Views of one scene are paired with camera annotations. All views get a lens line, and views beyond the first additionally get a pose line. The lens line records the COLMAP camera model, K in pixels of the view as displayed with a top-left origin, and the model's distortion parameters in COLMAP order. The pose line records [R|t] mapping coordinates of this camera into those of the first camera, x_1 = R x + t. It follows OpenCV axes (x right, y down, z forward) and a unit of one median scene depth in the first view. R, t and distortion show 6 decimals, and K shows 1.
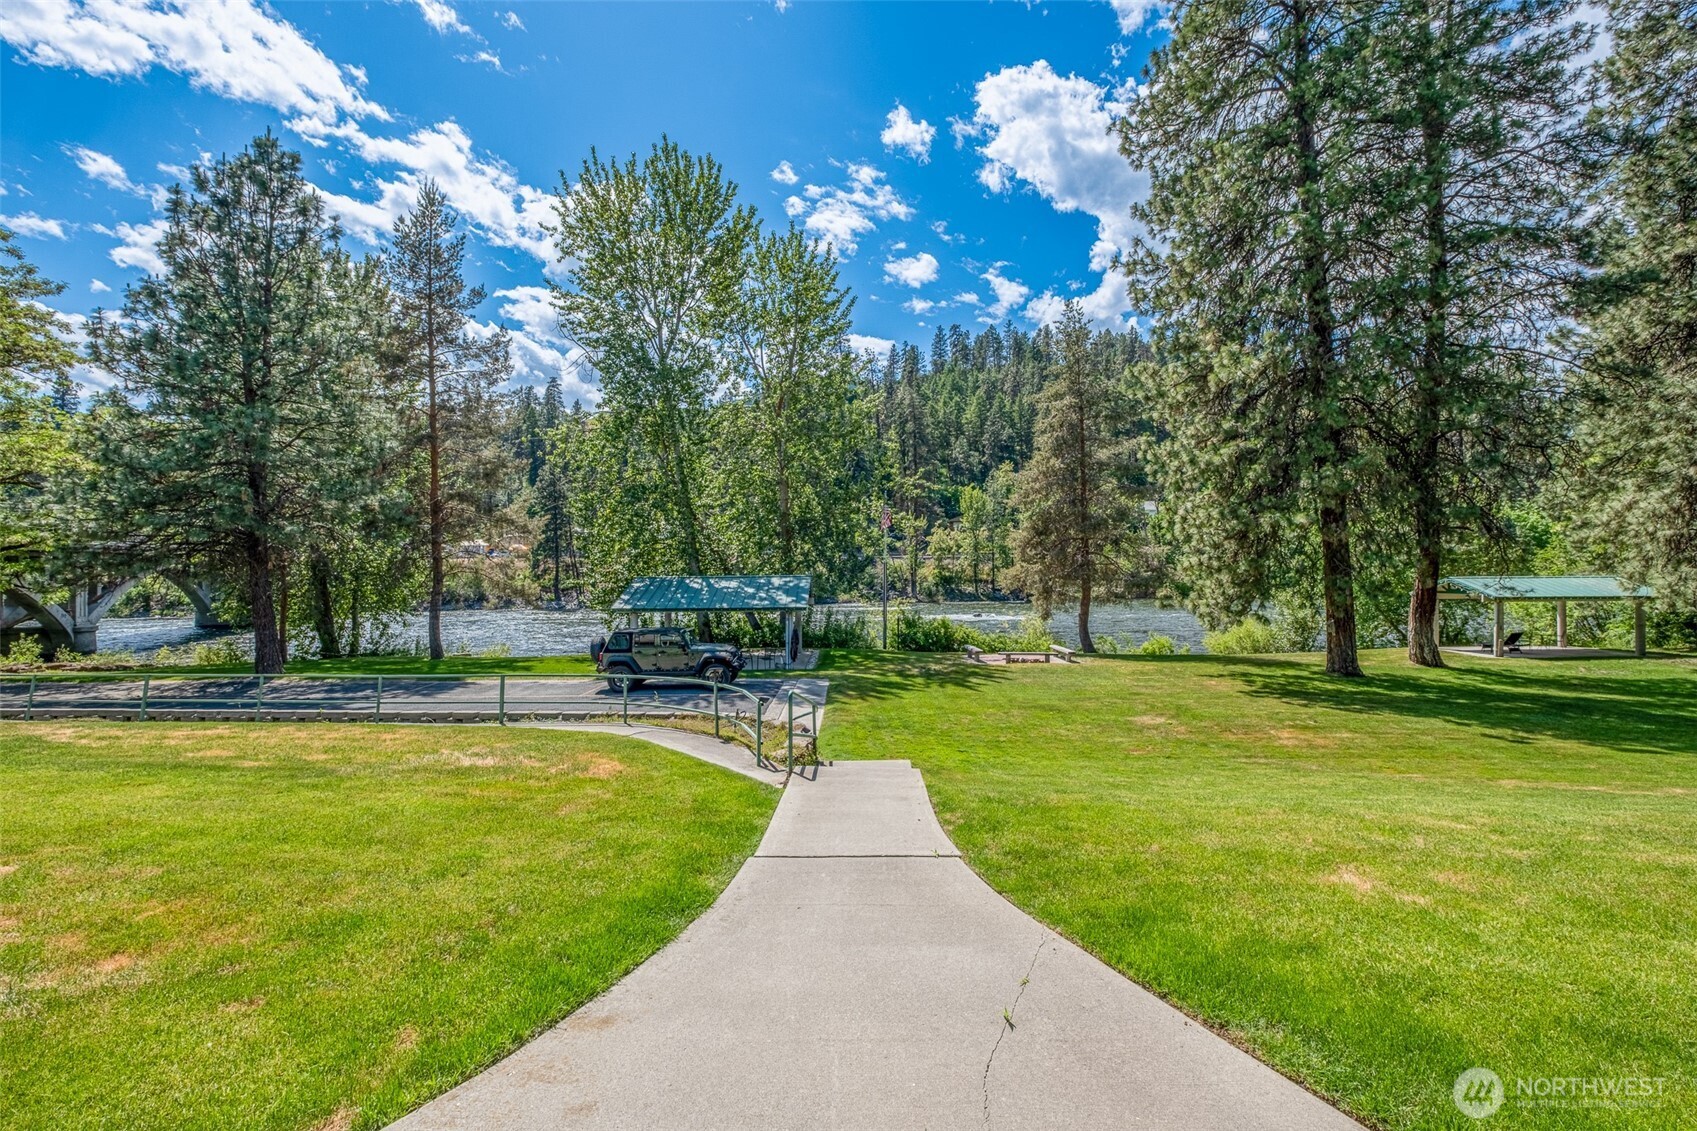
lens RADIAL K [[740.1, 0, 844.3], [0, 740.1, 564.5], [0, 0, 1]] dist [-0.005515, 0.000517]
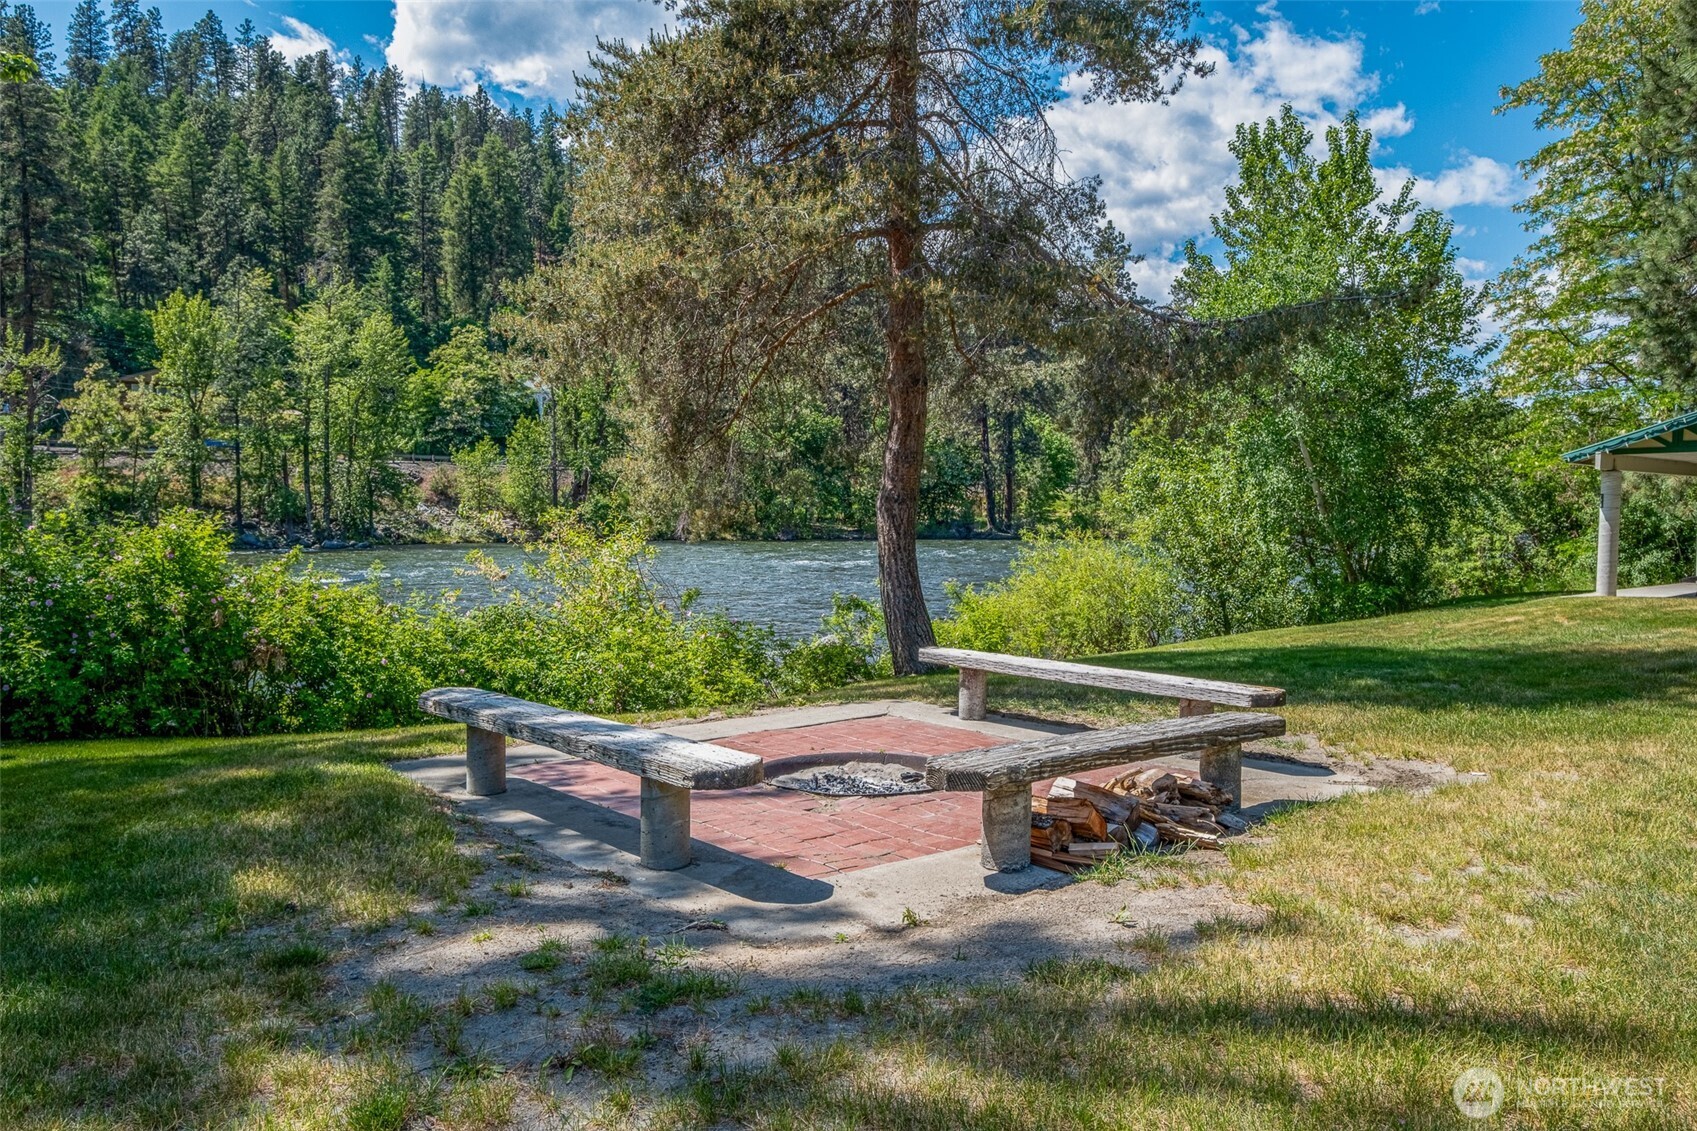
lens RADIAL K [[1225.7, 0, 844.4], [0, 1225.7, 569.1], [0, 0, 1]] dist [0.001453, 0.002520]
pose [[0.777944, -0.011654, 0.628226, 0.015887], [-0.017587, 0.999032, 0.040312, 0.017477], [-0.628087, -0.042409, 0.776986, 0.149697]]
